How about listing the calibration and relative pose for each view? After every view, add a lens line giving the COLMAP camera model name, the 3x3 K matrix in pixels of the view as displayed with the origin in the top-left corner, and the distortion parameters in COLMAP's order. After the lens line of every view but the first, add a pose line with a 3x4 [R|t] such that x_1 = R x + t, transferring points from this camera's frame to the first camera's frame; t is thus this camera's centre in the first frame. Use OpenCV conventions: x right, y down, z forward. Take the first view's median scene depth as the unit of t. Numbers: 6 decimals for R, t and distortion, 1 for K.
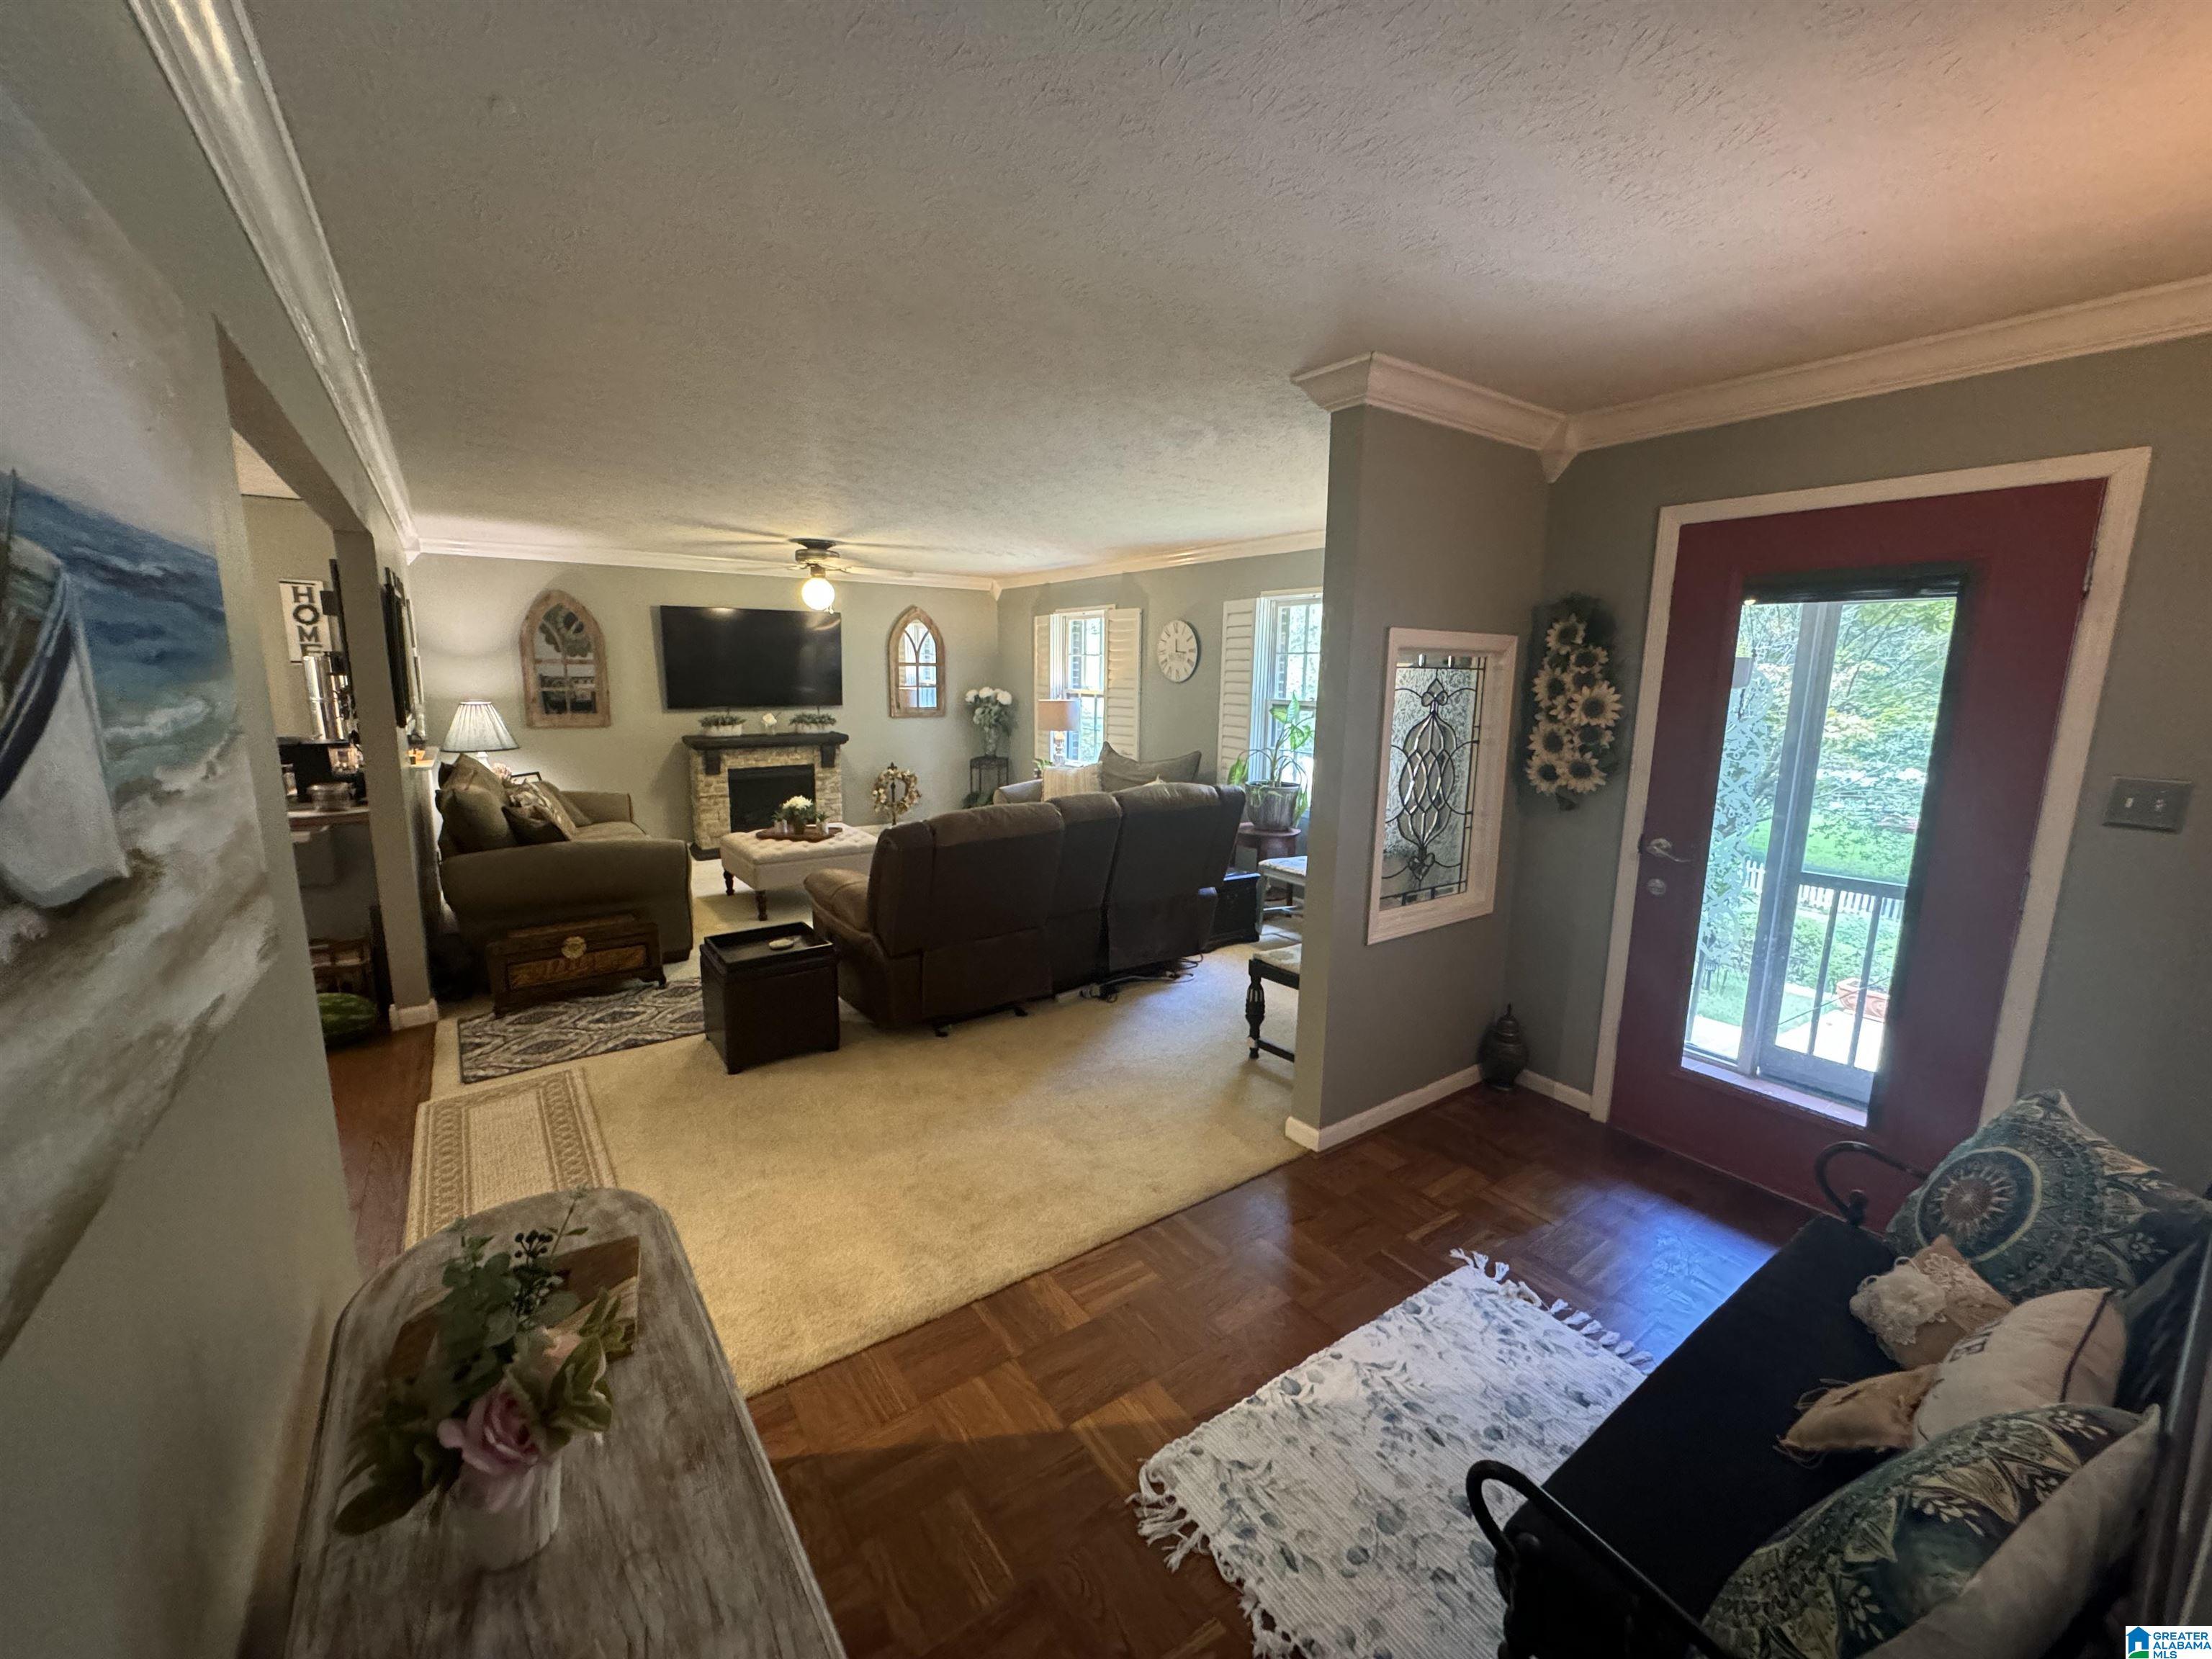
lens RADIAL K [[882.4, 0, 1107.6], [0, 882.4, 827.6], [0, 0, 1]] dist [-0.003112, 0.001019]
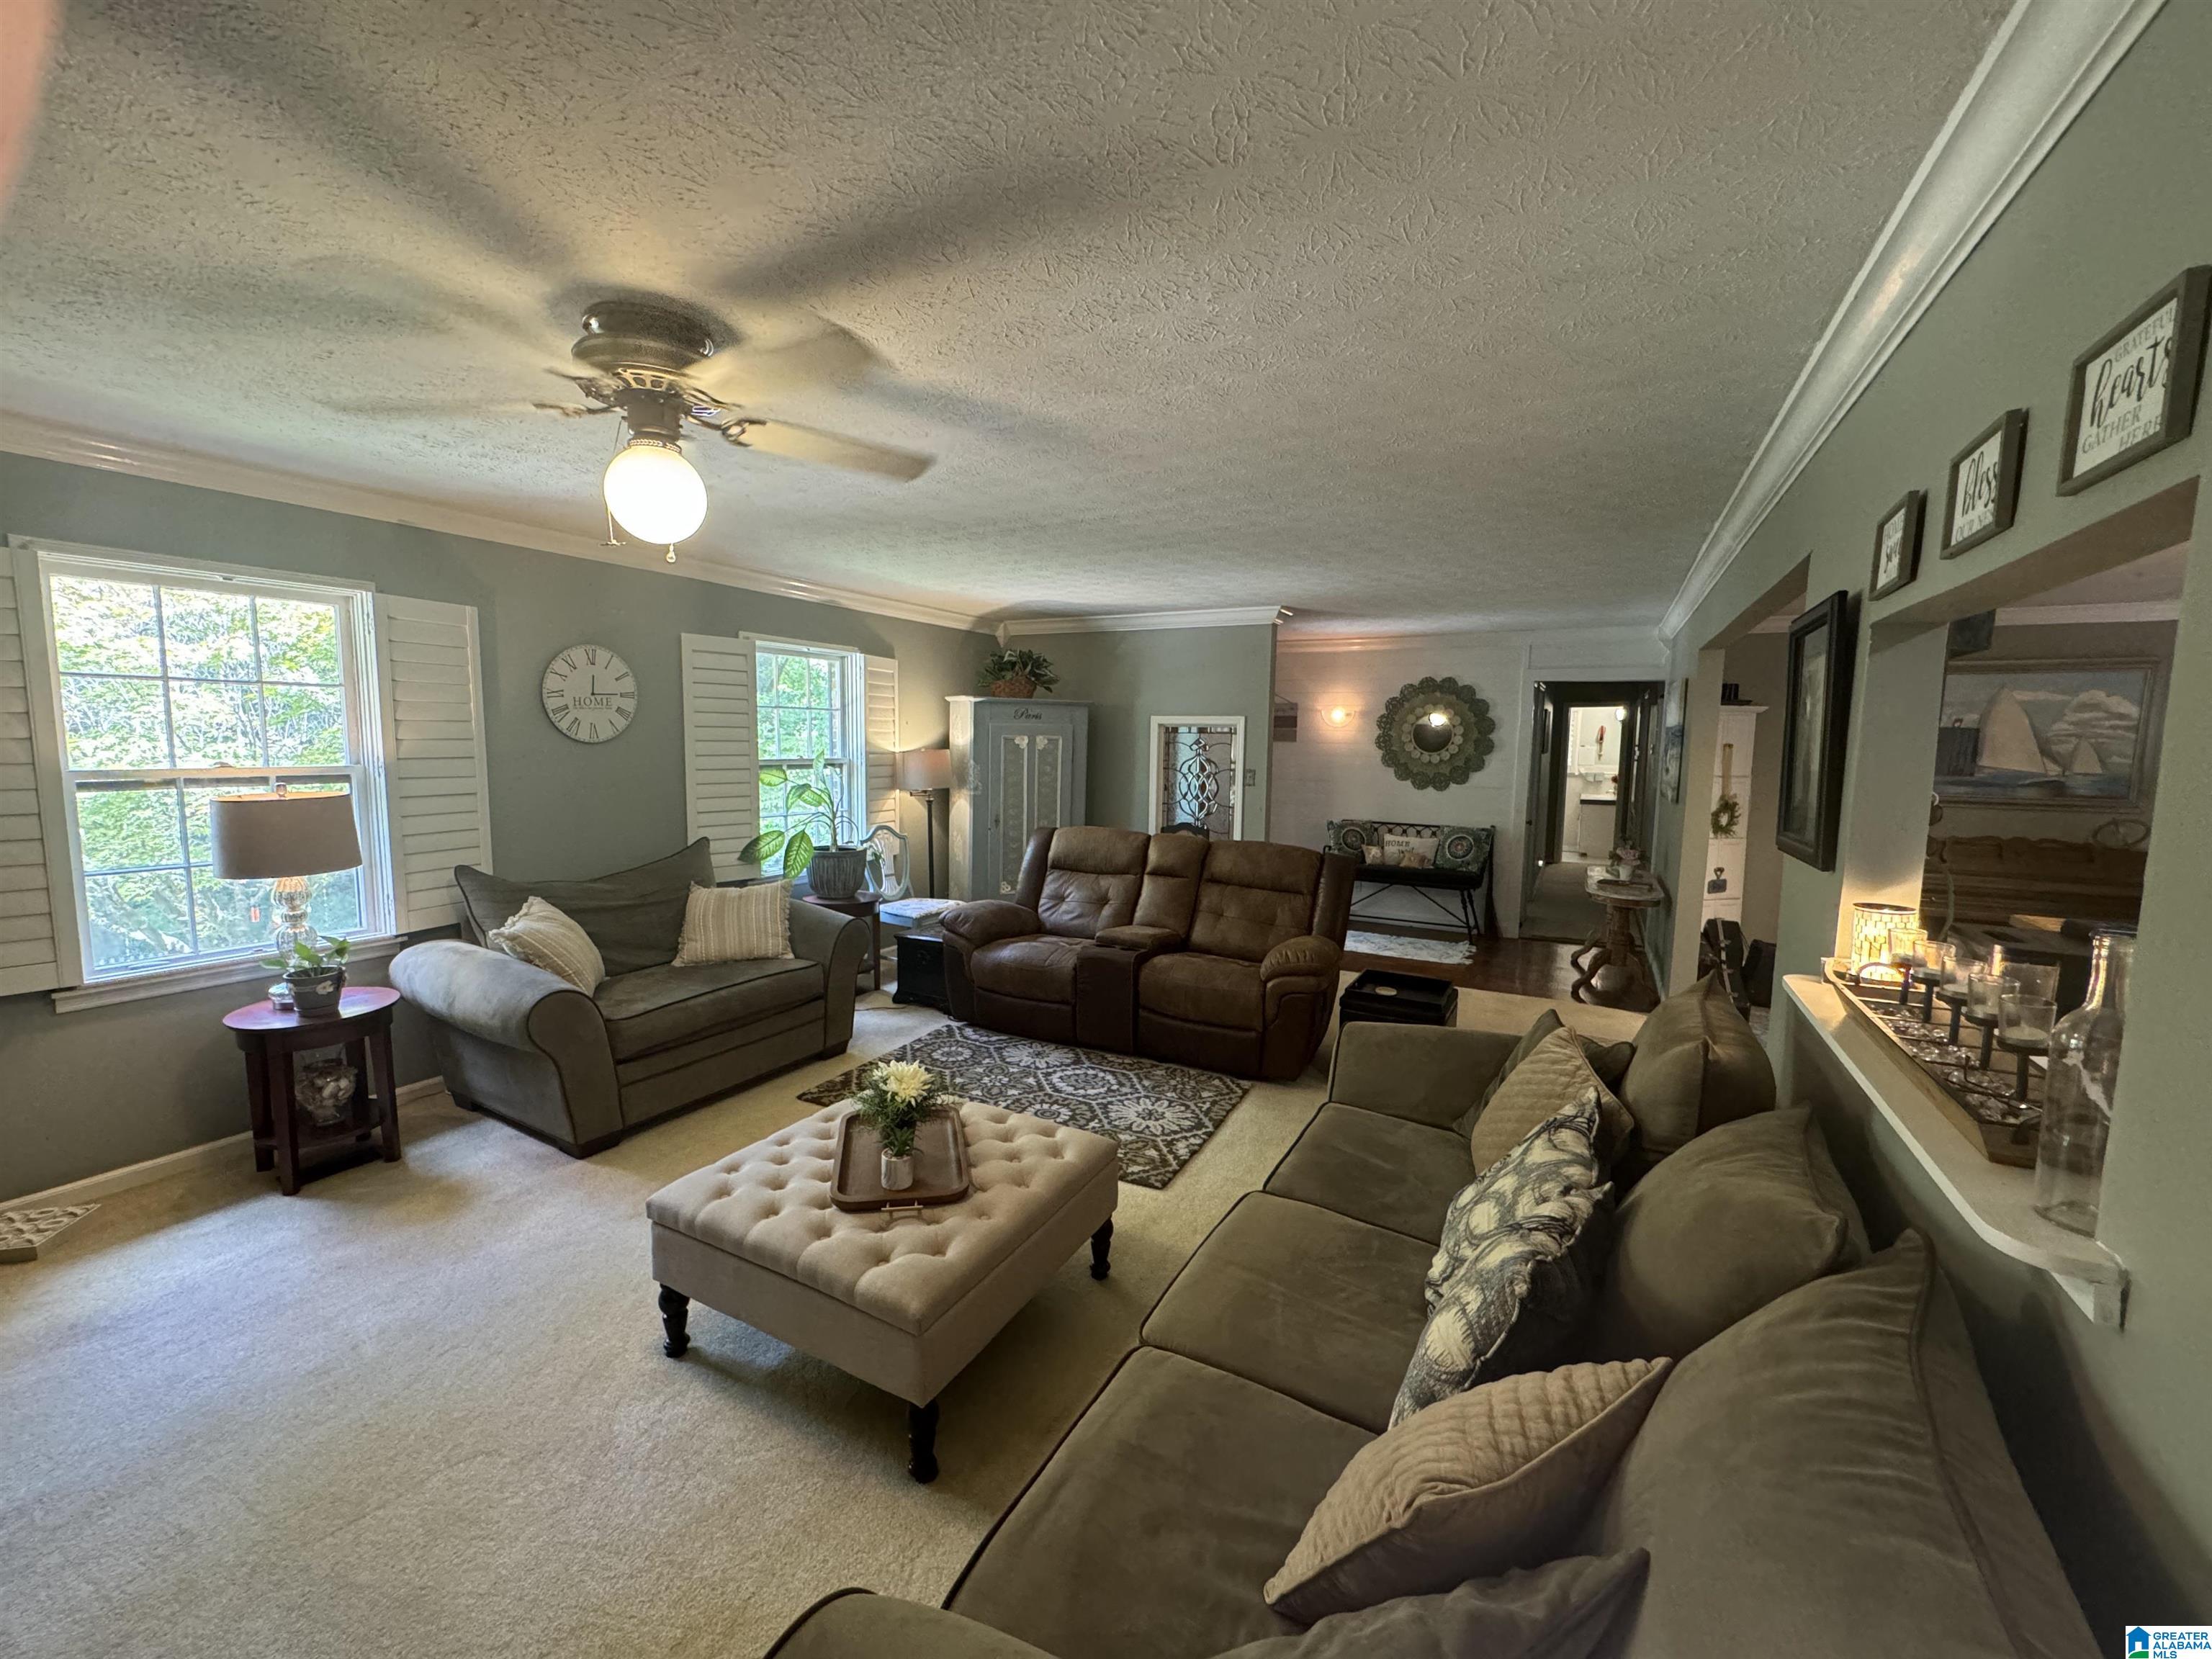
lens RADIAL K [[883.7, 0, 1107.8], [0, 883.7, 827.7], [0, 0, 1]] dist [-0.002660, 0.000619]
pose [[-0.433258, -0.113111, 0.894144, -1.147053], [0.136428, 0.972430, 0.189121, -0.310360], [-0.890884, 0.203924, -0.405882, 1.669370]]
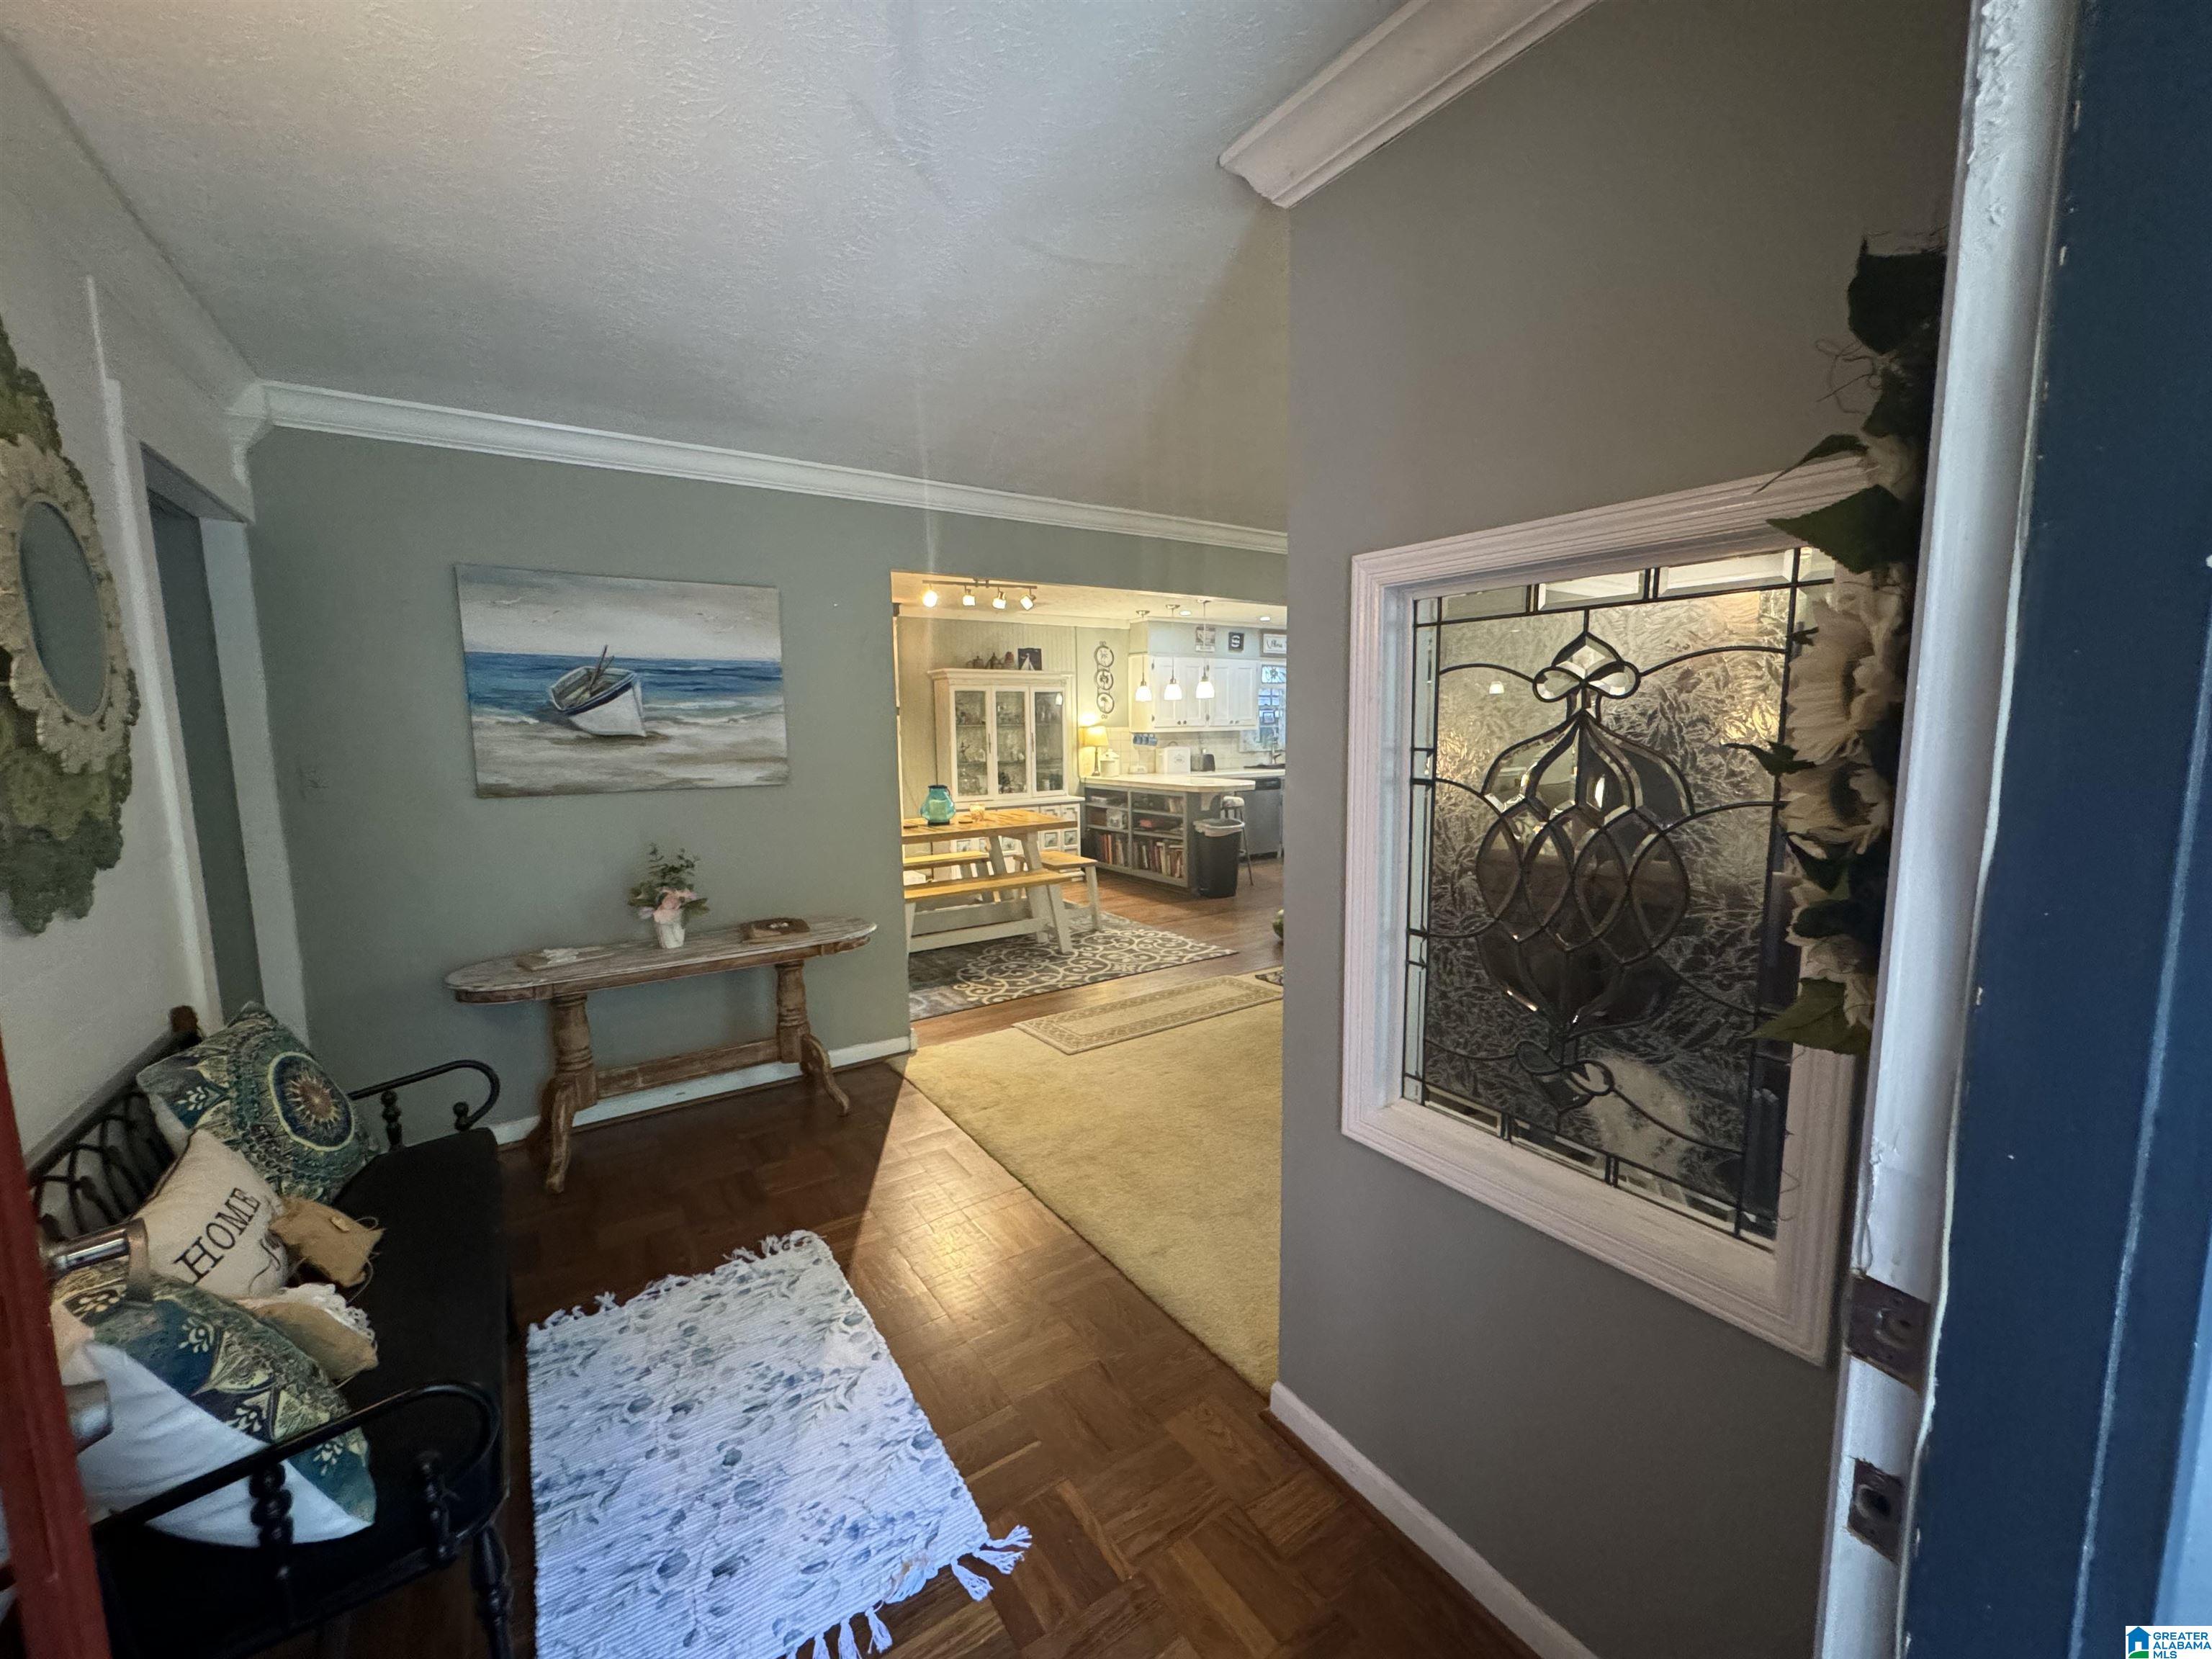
lens RADIAL K [[883.7, 0, 1107.8], [0, 883.7, 827.7], [0, 0, 1]] dist [-0.002660, 0.000619]
pose [[-0.026744, 0.108980, -0.993684, 0.636597], [-0.163387, 0.980196, 0.111898, -0.071079], [0.986200, 0.165348, -0.008409, 0.636436]]
